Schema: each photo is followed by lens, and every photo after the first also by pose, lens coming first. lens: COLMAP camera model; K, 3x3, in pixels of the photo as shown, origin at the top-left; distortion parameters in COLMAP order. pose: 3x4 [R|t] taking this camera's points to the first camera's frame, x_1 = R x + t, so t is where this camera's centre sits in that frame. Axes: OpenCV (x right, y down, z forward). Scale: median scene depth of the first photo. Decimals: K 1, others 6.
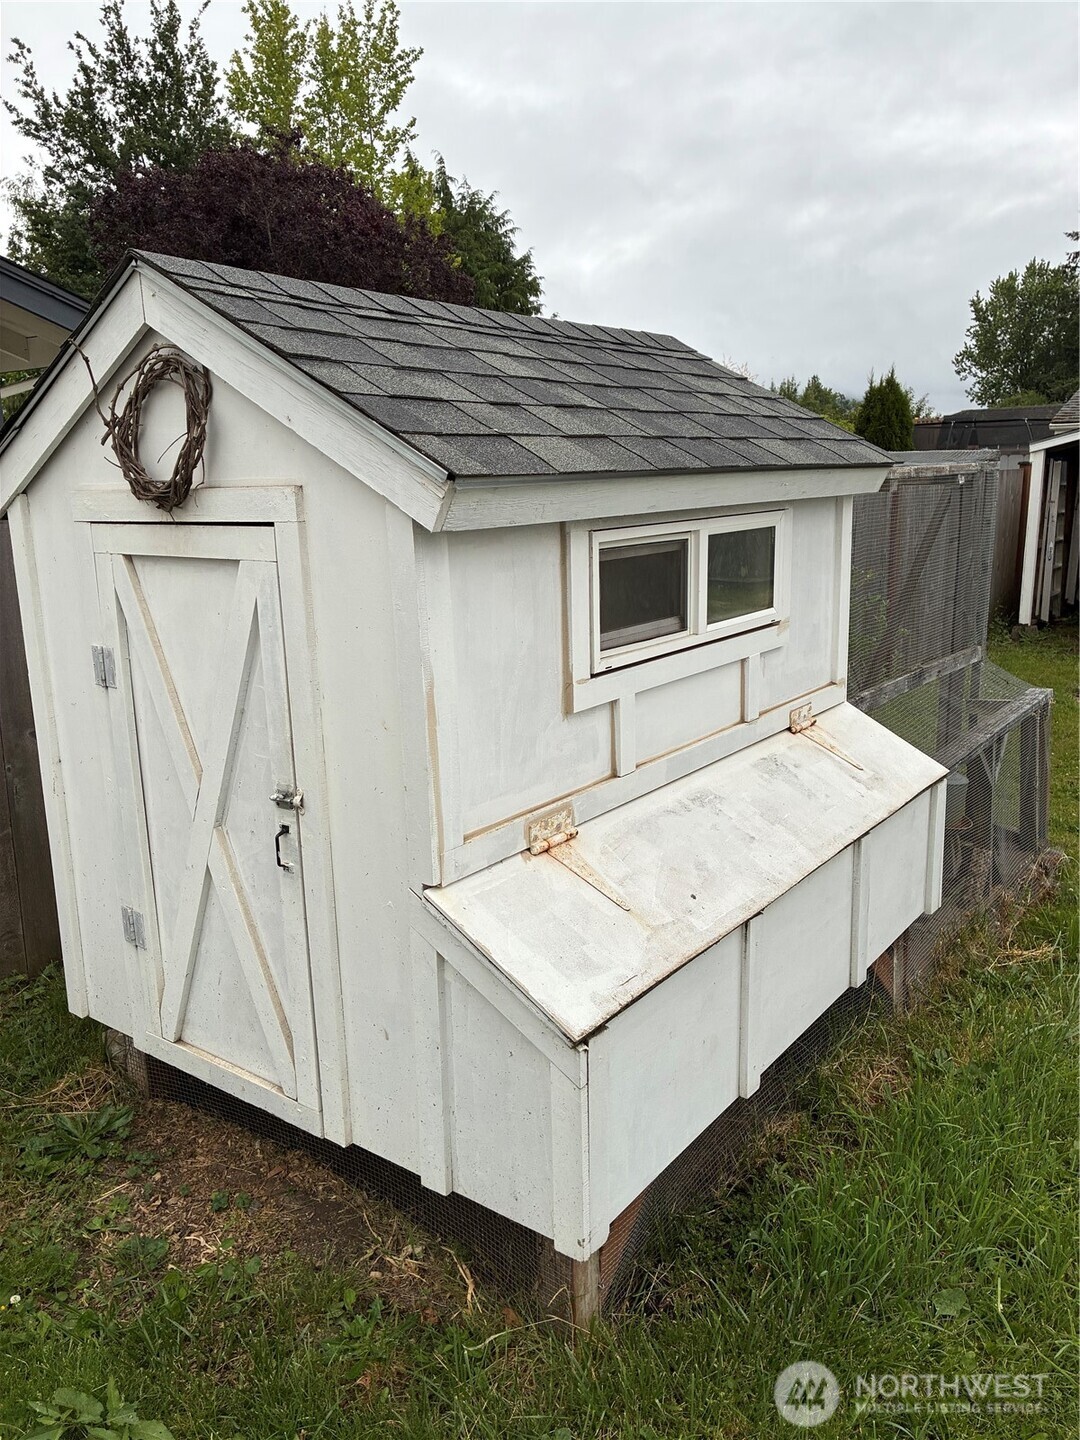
lens RADIAL K [[1101.6, 0, 540.0], [0, 1101.6, 720.0], [0, 0, 1]] dist [0.051739, -0.083801]
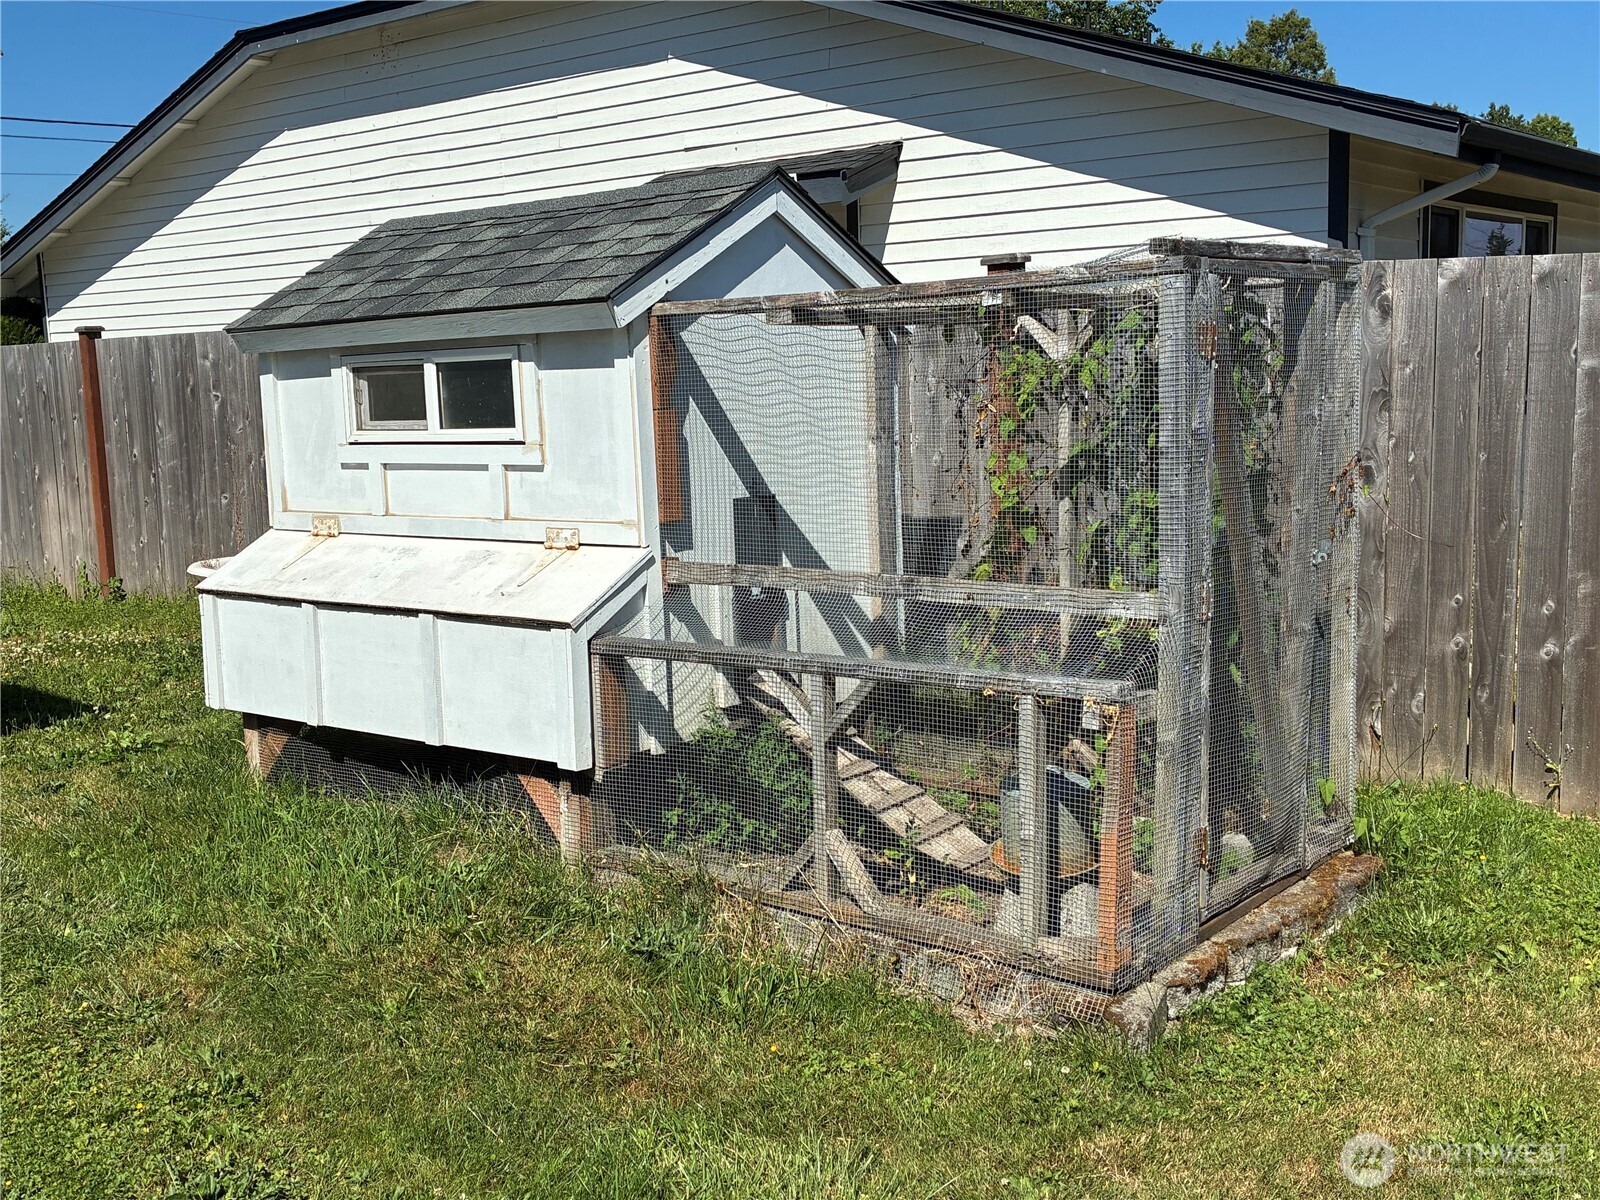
lens RADIAL K [[1654.6, 0, 794.0], [0, 1654.6, 593.5], [0, 0, 1]] dist [0.041449, -0.014226]
pose [[-0.040268, 0.158729, -0.986501, 2.179843], [-0.183647, 0.969306, 0.163459, -0.305438], [0.982167, 0.187750, -0.009882, 1.508506]]
